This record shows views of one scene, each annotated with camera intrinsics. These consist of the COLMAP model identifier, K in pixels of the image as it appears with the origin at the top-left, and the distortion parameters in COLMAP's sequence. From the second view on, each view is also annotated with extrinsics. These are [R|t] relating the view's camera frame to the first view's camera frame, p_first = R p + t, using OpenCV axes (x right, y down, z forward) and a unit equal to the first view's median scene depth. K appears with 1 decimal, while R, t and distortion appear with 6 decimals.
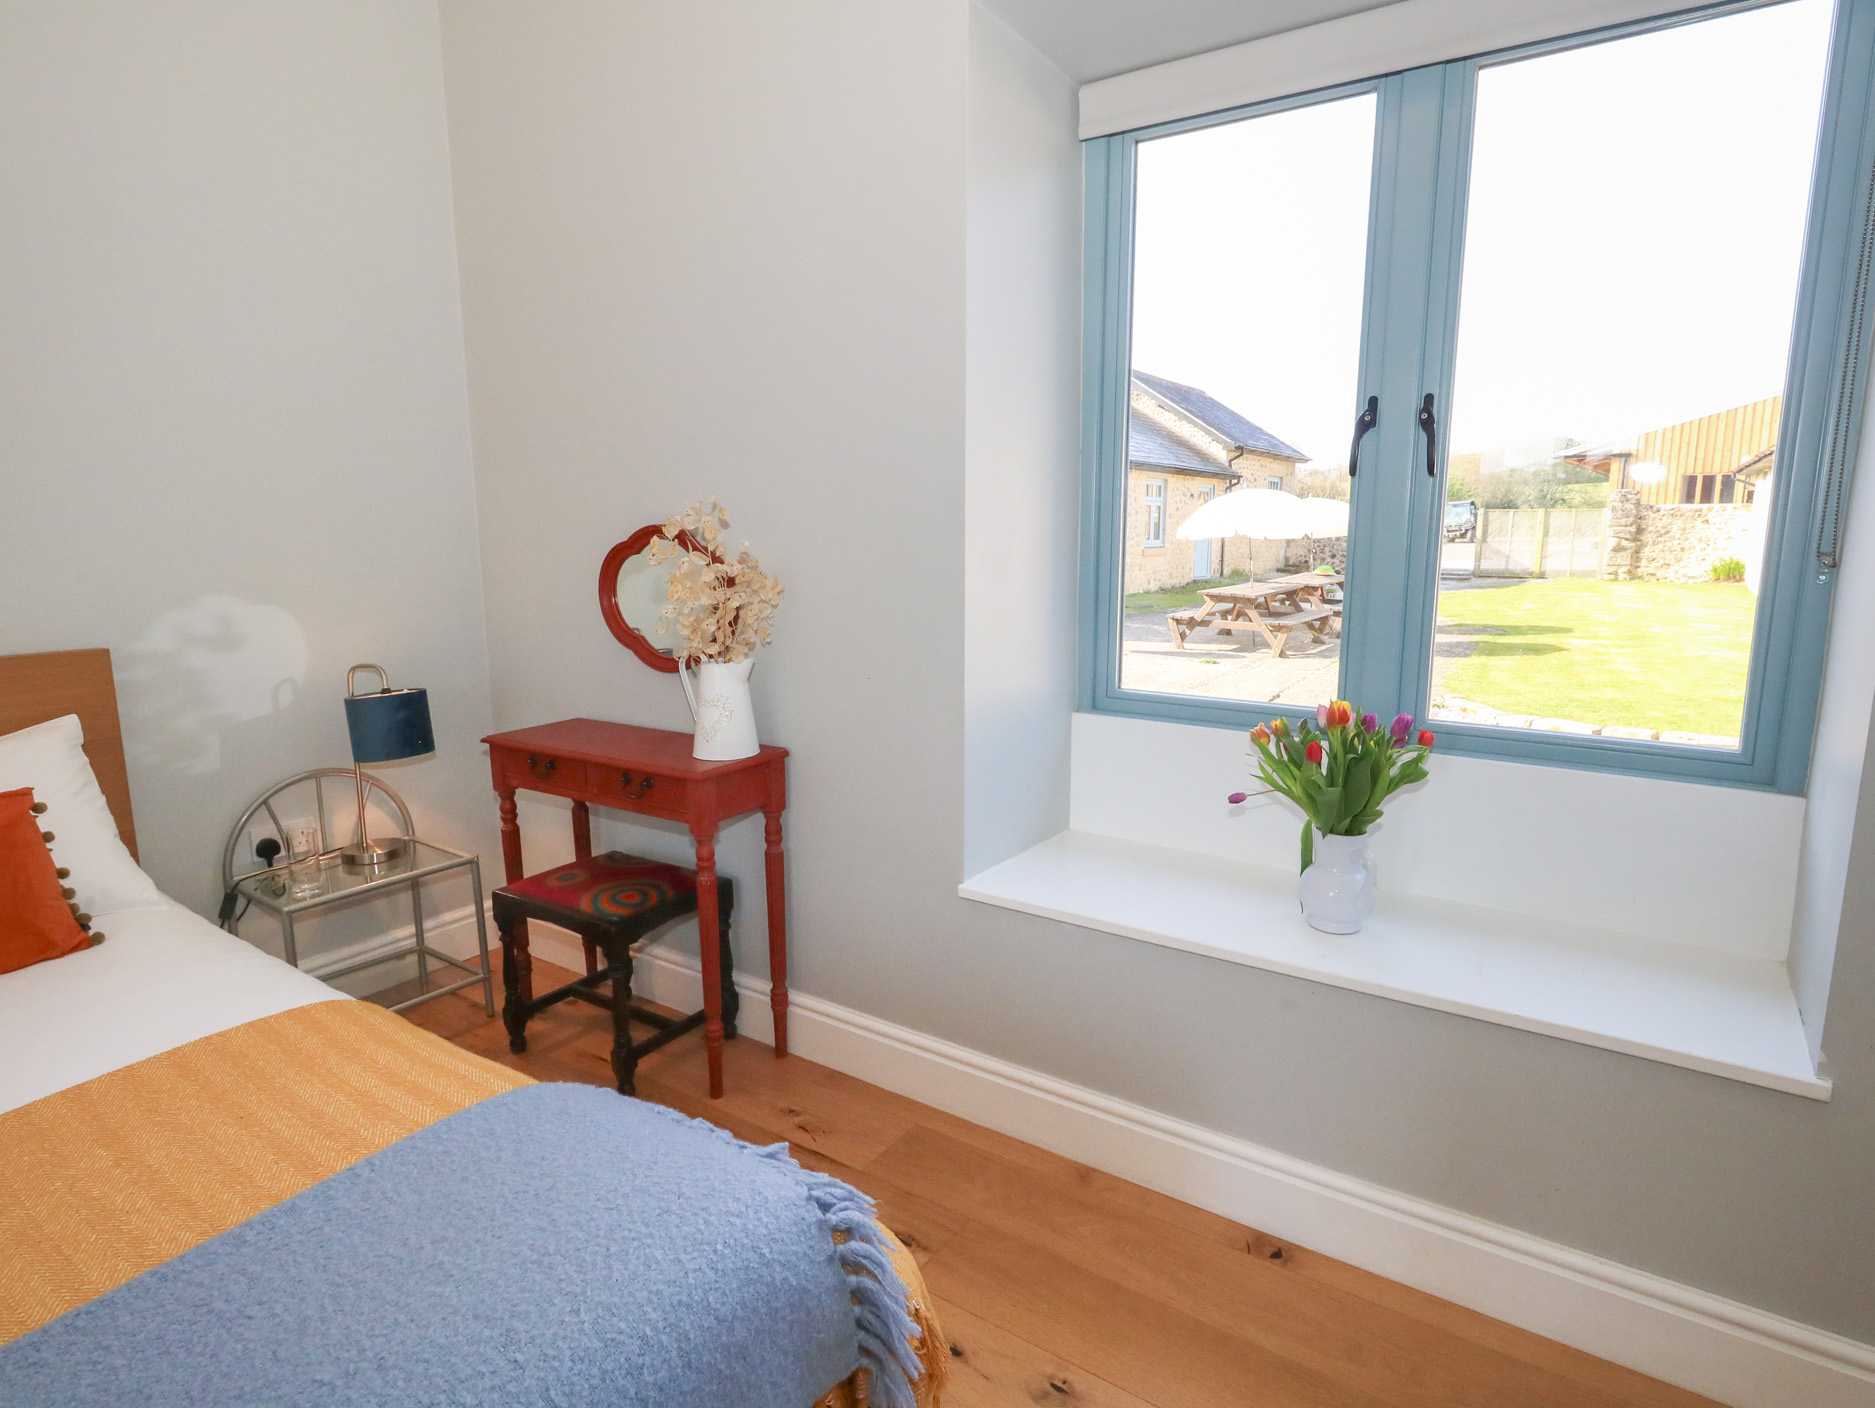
lens RADIAL K [[1023.6, 0, 939.5], [0, 1023.6, 690.1], [0, 0, 1]] dist [-0.001527, -0.000271]
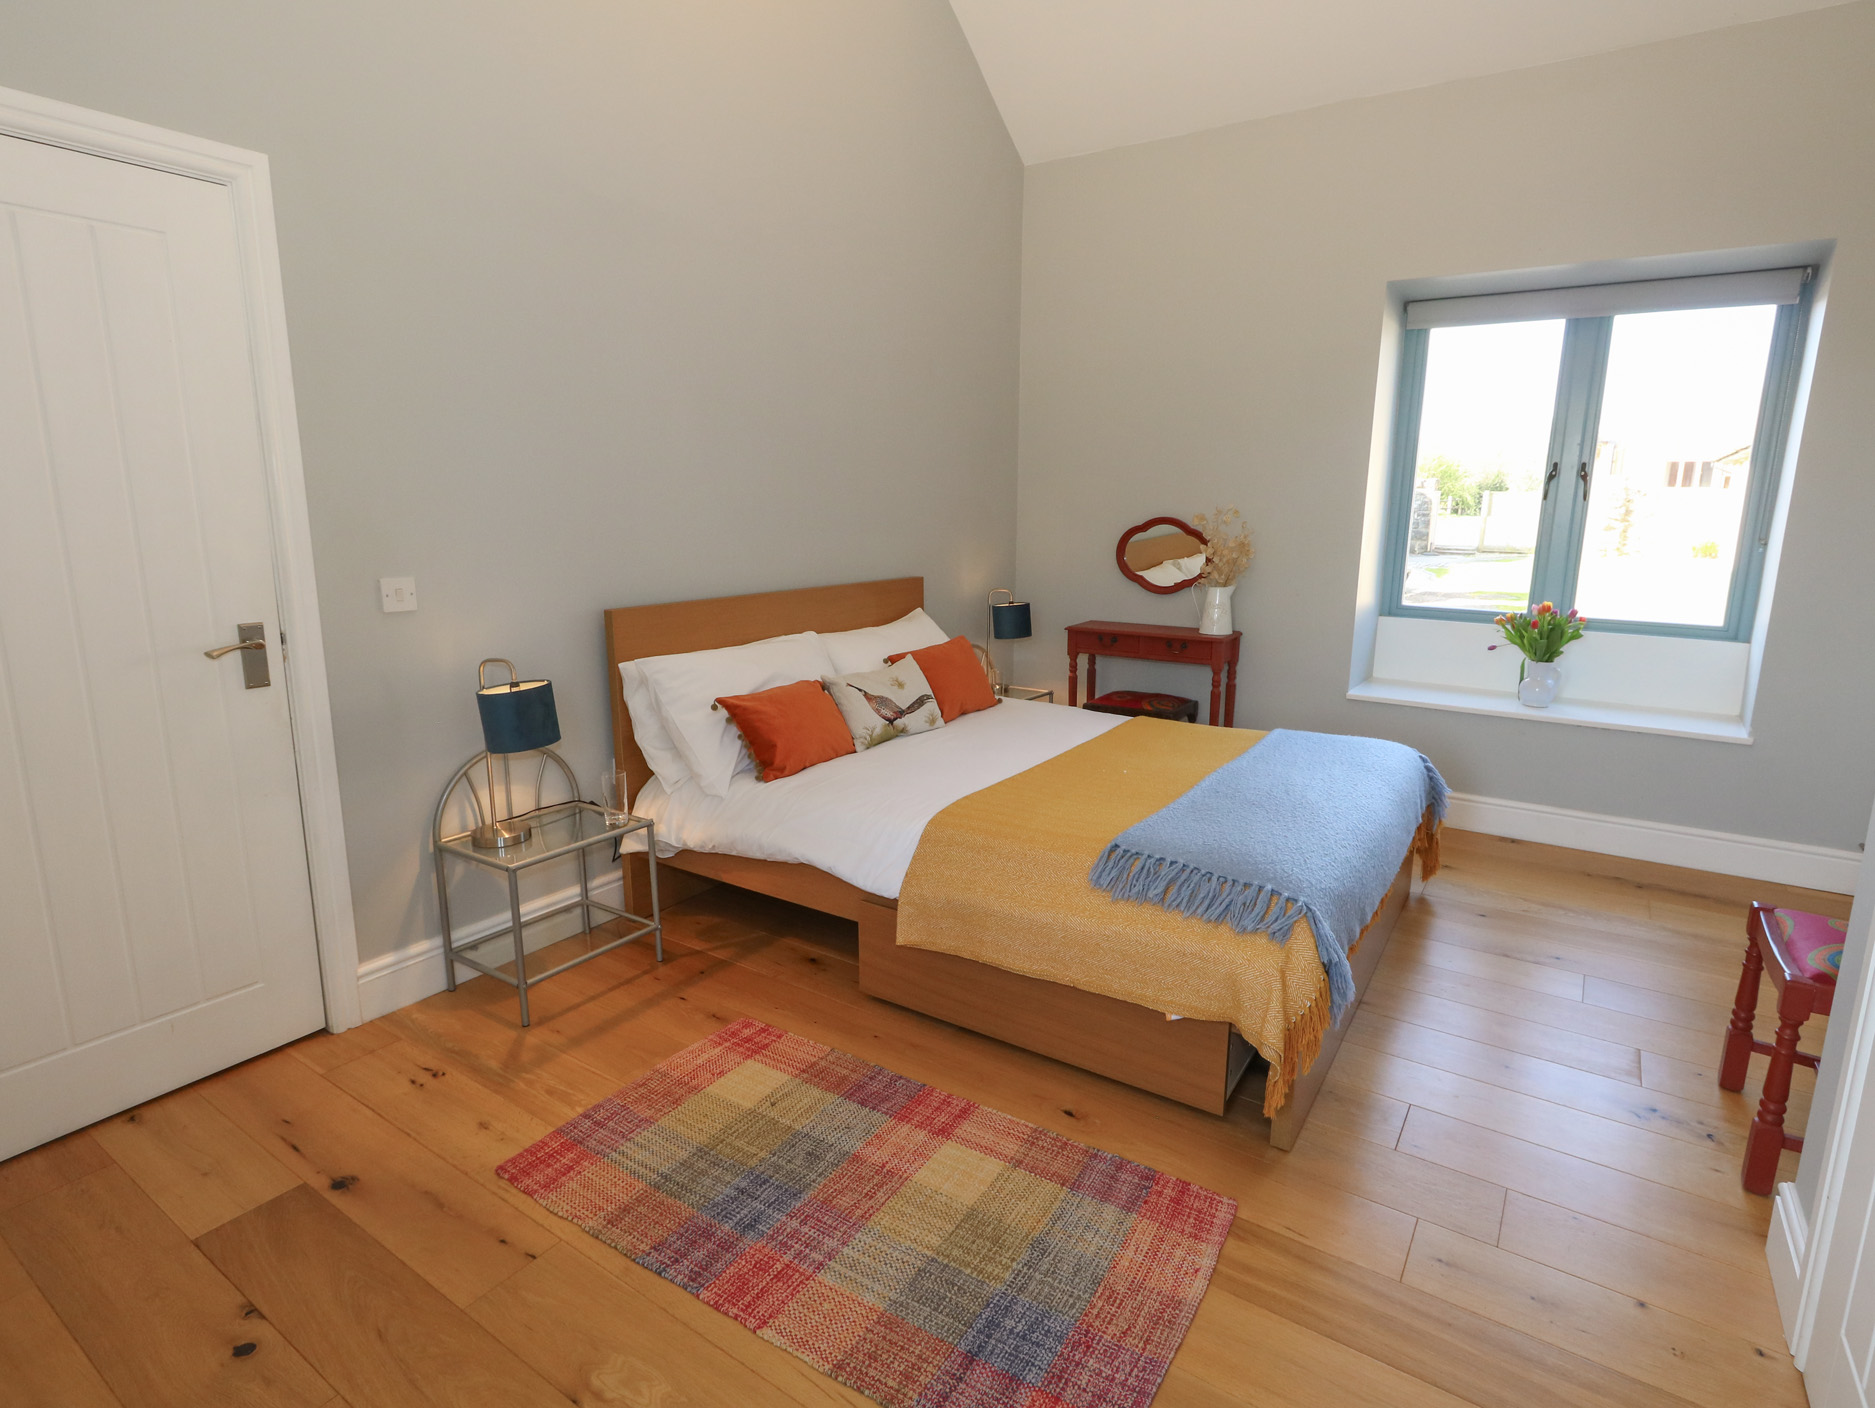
lens RADIAL K [[979.6, 0, 944.2], [0, 979.6, 692.9], [0, 0, 1]] dist [-0.000654, 0.000326]
pose [[0.999944, 0.010384, 0.001872, -0.776373], [-0.010446, 0.999254, 0.037169, 0.119403], [-0.001484, -0.037187, 0.999307, -0.964173]]
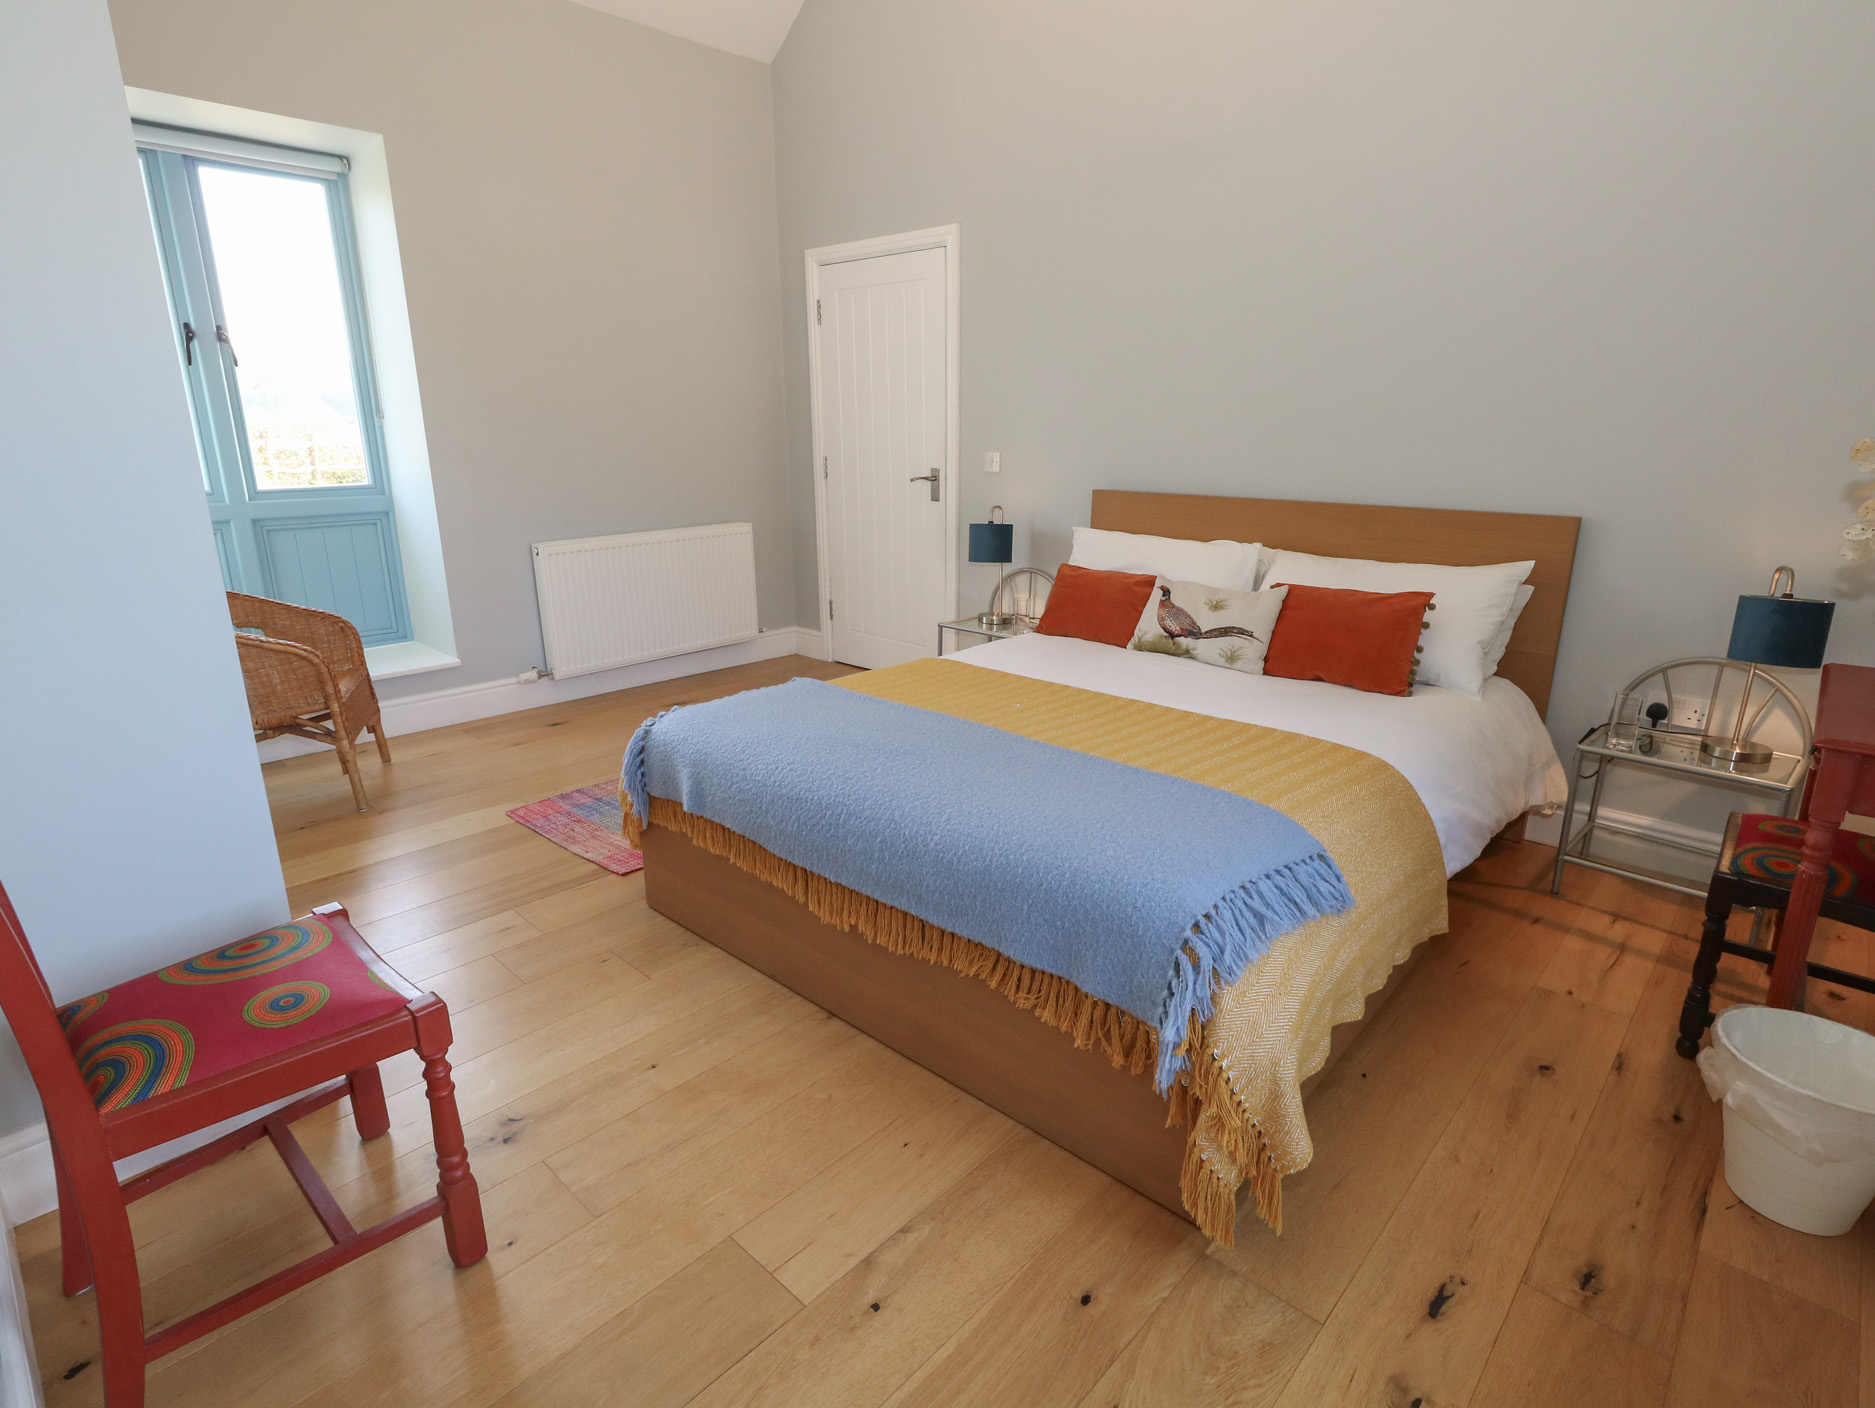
lens RADIAL K [[967.0, 0, 937.5], [0, 967.0, 704.0], [0, 0, 1]] dist [0.001107, 0.000362]
pose [[-0.171623, 0.277410, -0.945299, 0.577546], [-0.159359, 0.939081, 0.304518, -0.062976], [0.972188, 0.202904, -0.116960, 0.397713]]
